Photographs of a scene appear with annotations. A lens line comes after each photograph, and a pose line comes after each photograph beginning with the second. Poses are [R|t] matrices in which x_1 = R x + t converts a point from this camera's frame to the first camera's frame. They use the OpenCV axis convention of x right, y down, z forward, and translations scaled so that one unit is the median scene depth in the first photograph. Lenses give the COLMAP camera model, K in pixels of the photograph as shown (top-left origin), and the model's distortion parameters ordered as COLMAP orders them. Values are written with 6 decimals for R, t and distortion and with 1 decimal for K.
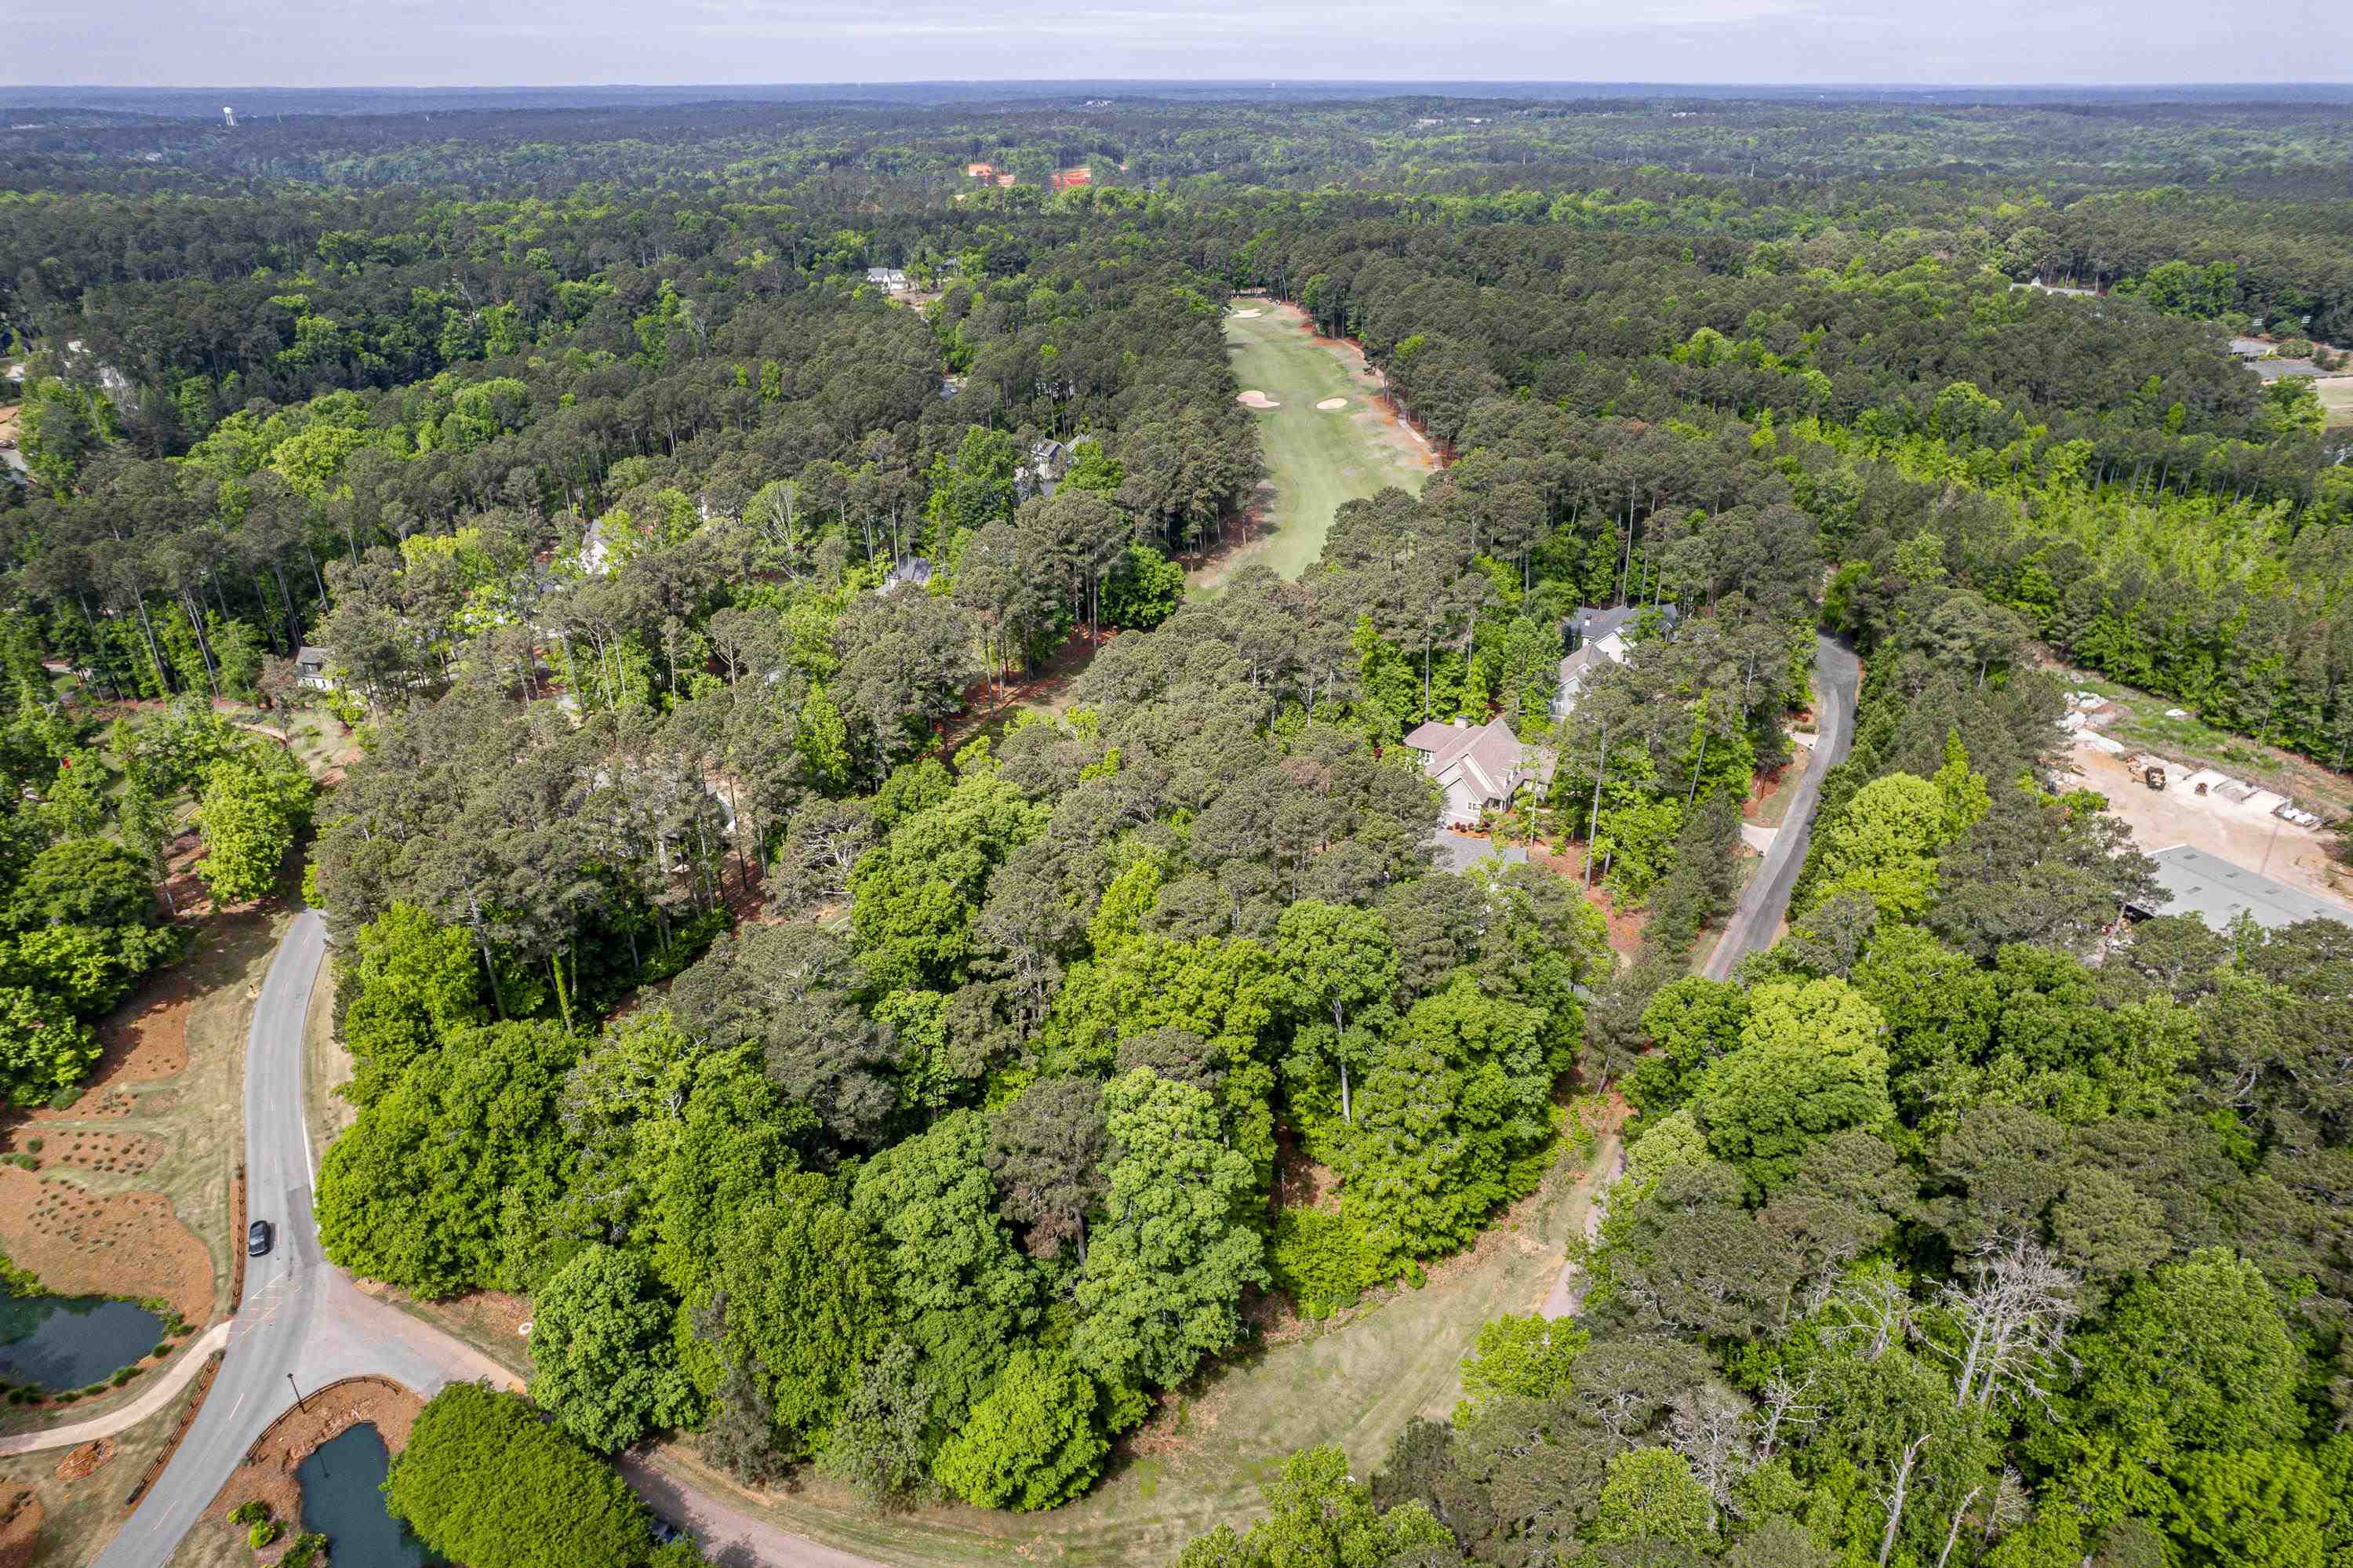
lens RADIAL K [[1505.6, 0, 1183.6], [0, 1505.6, 780.9], [0, 0, 1]] dist [-0.089291, 0.076559]
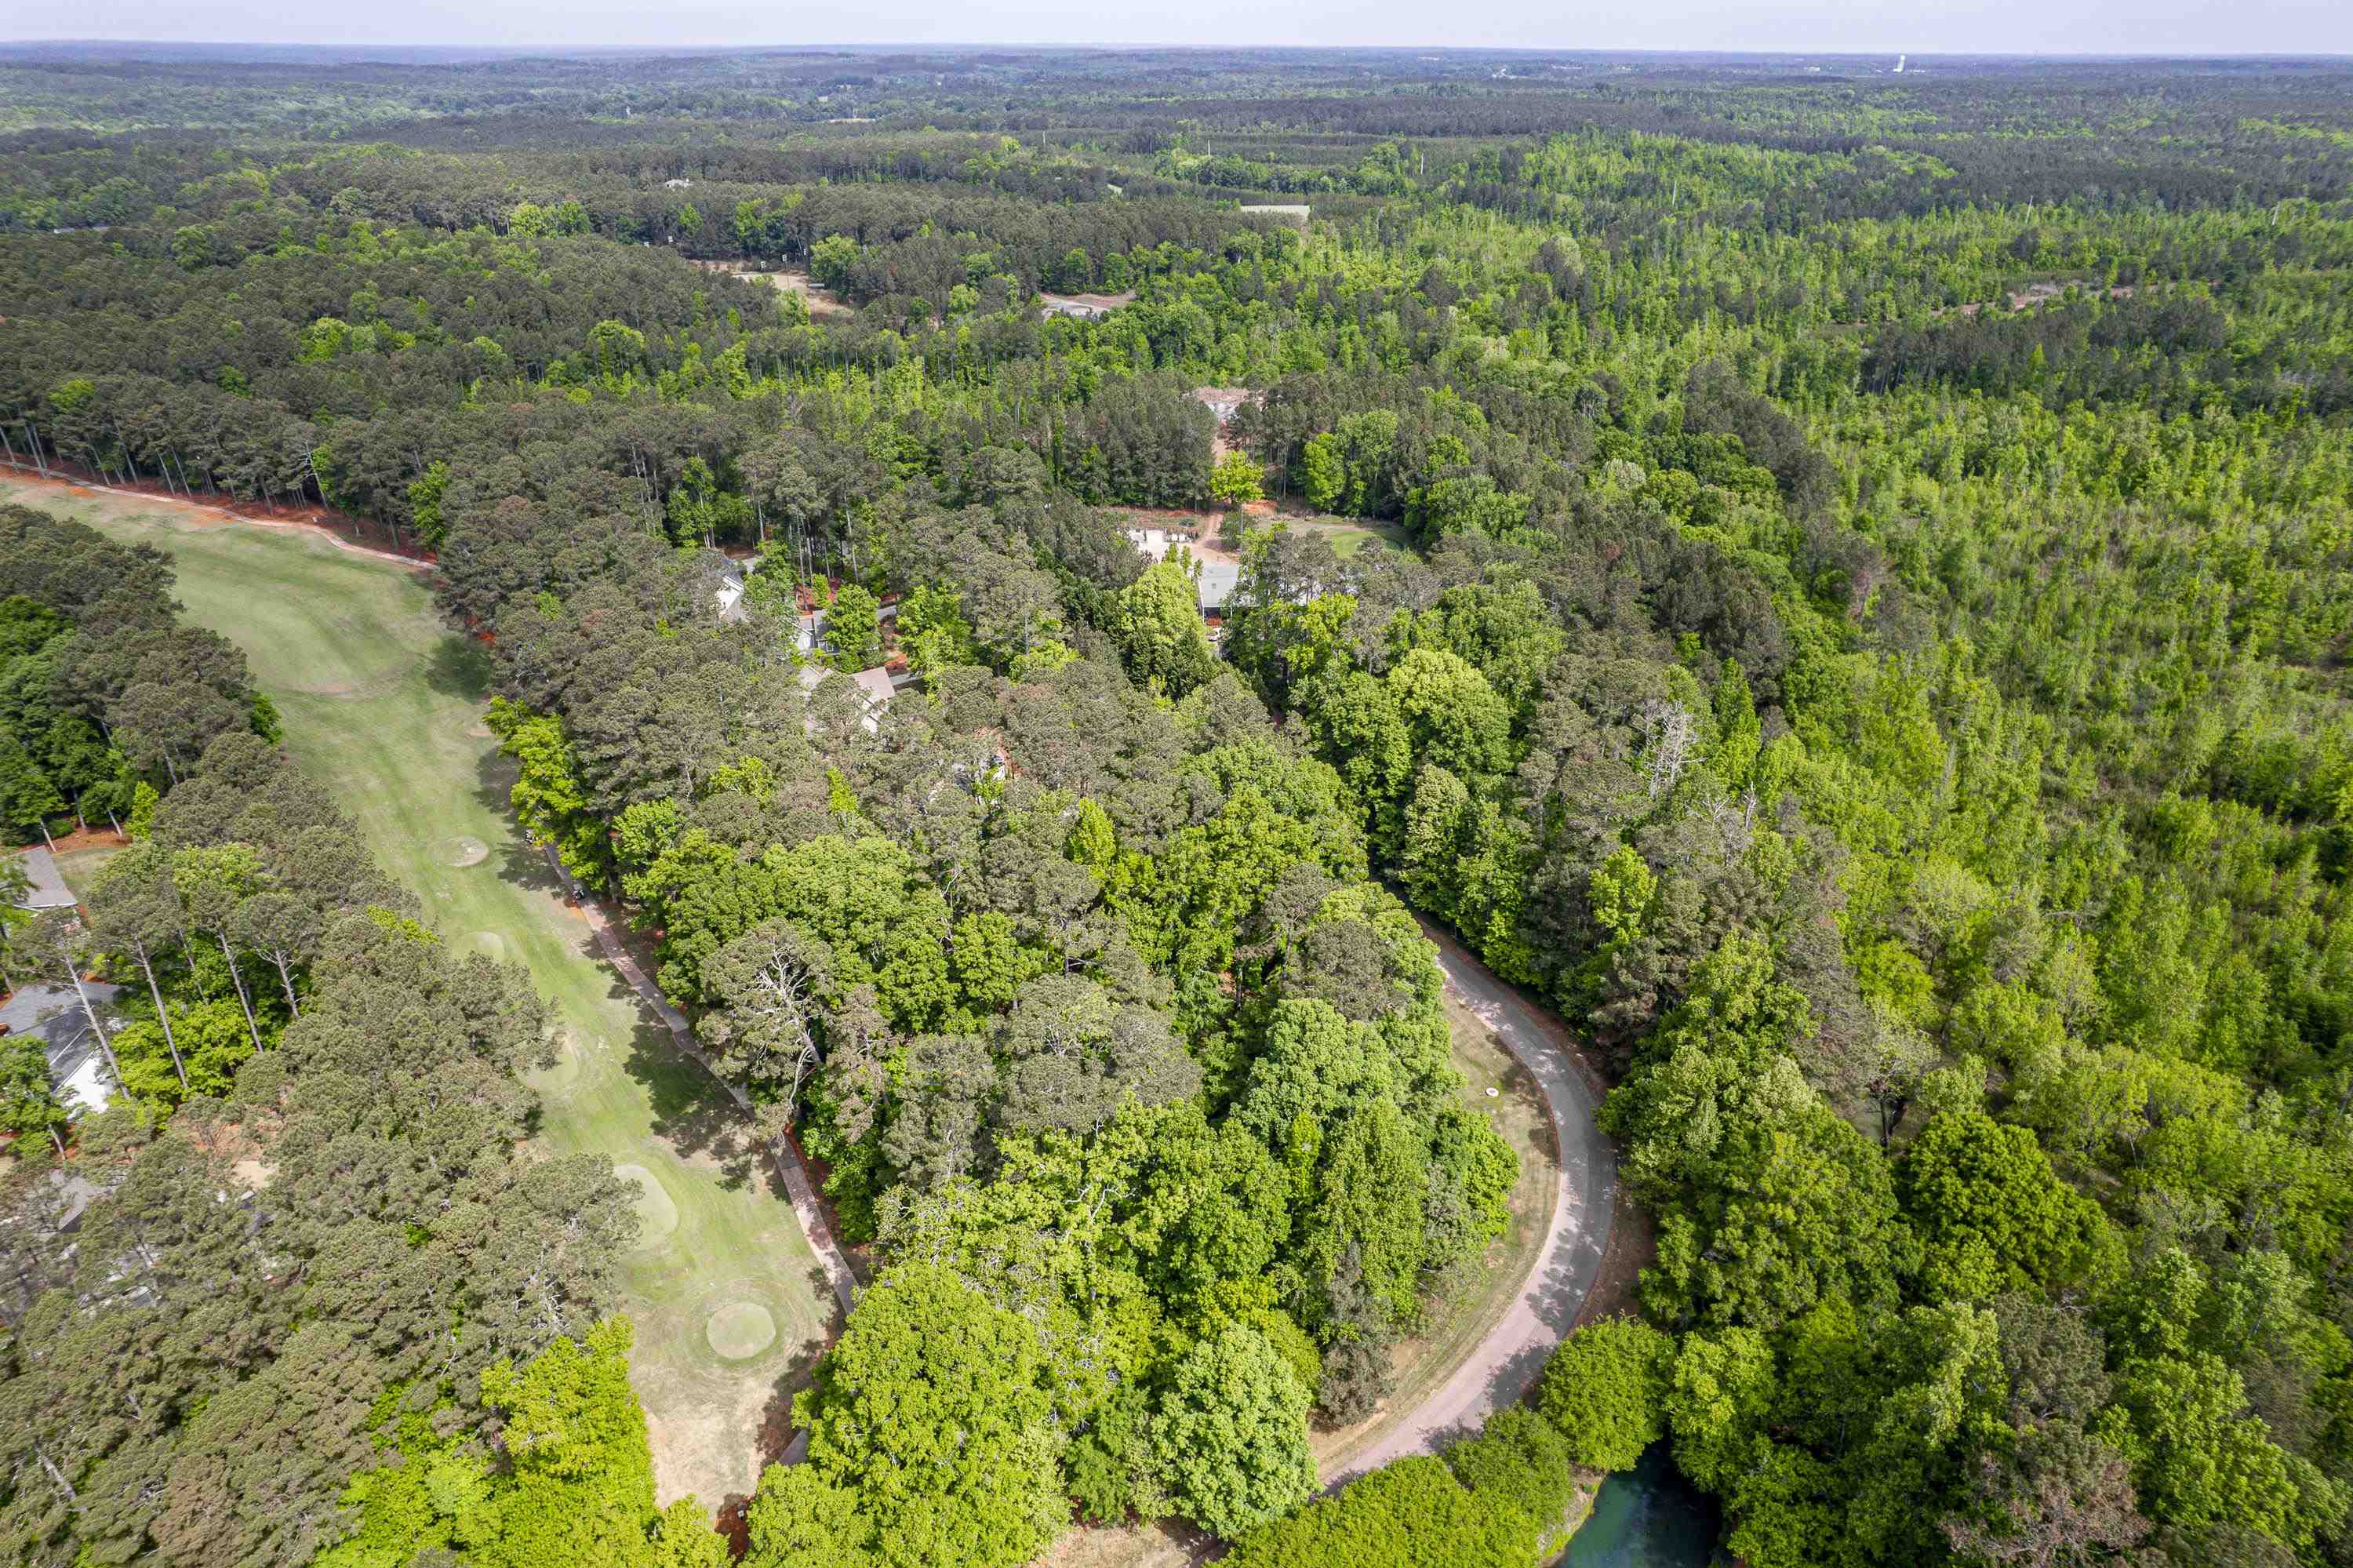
lens RADIAL K [[1505.6, 0, 1172.4], [0, 1505.6, 773.6], [0, 0, 1]] dist [-0.089291, 0.076559]
pose [[0.413545, -0.399932, 0.817946, -0.547715], [0.384003, 0.891167, 0.241585, -0.124512], [-0.825543, 0.214188, 0.522113, 0.248436]]
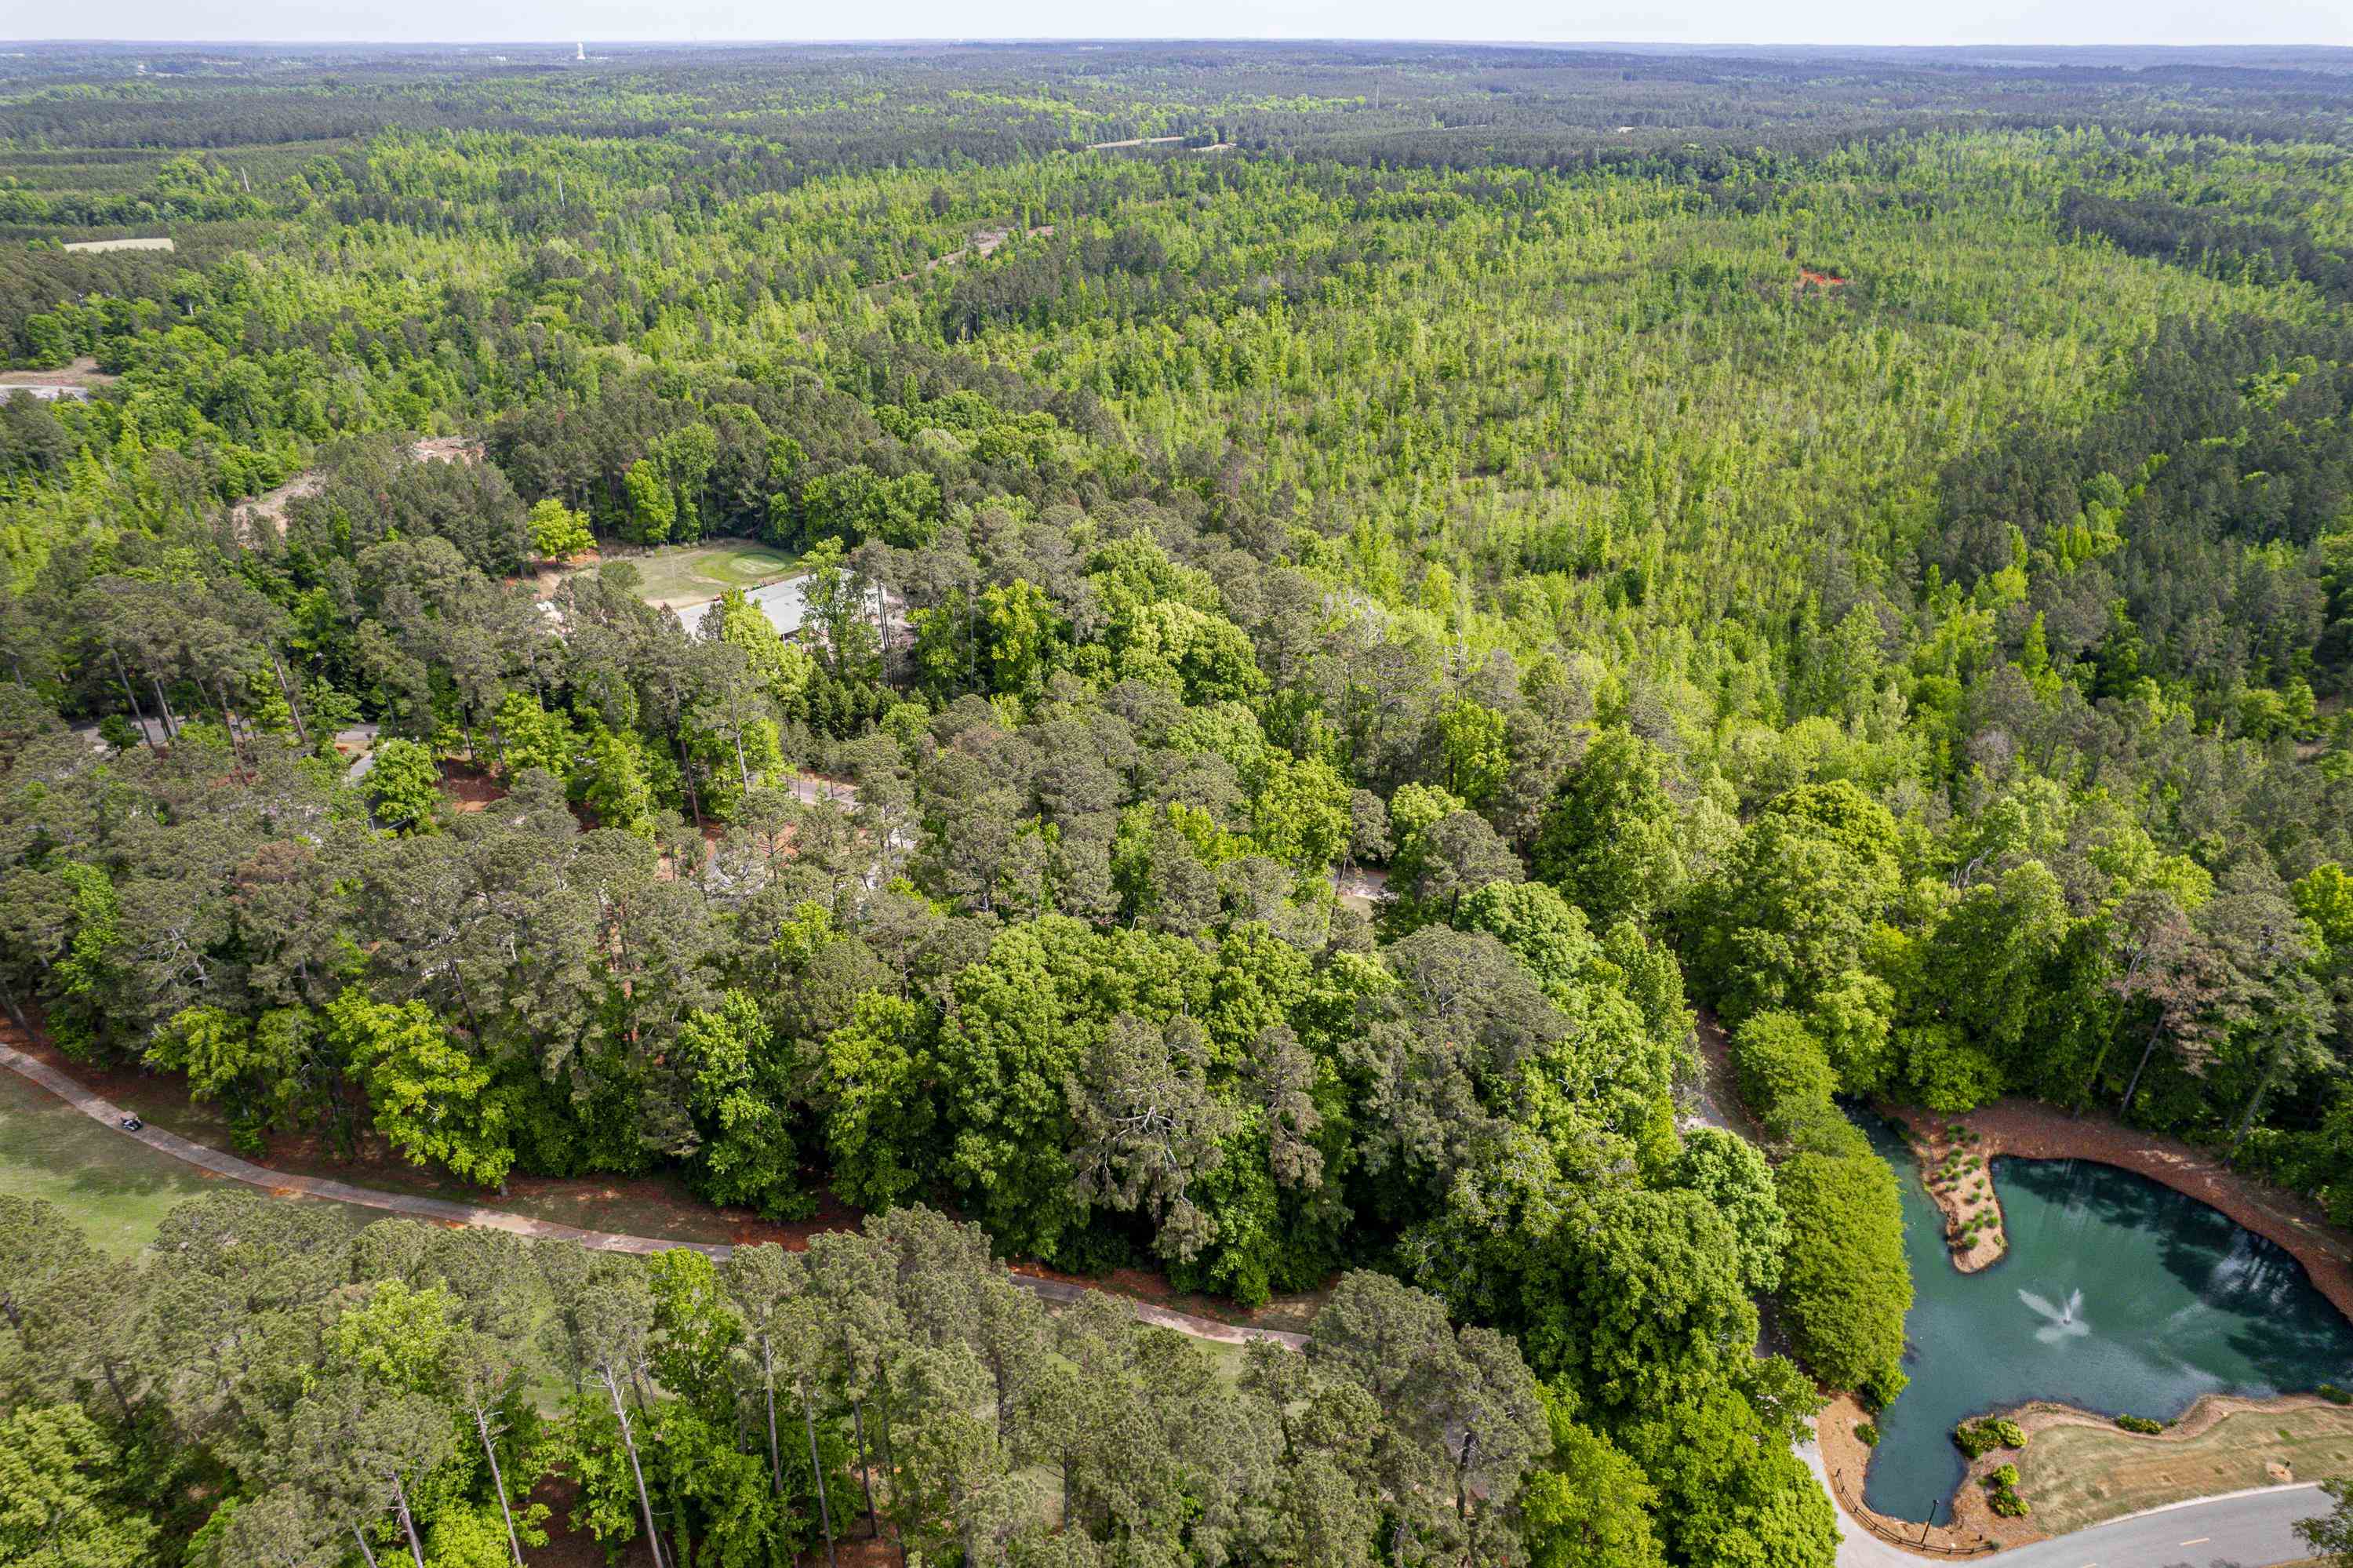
lens RADIAL K [[1505.6, 0, 1183.0], [0, 1505.6, 774.3], [0, 0, 1]] dist [-0.089291, 0.076559]
pose [[-0.368431, -0.413278, 0.832742, -0.544716], [0.394457, 0.741627, 0.542579, -0.329450], [-0.841821, 0.528384, -0.110218, 0.709488]]
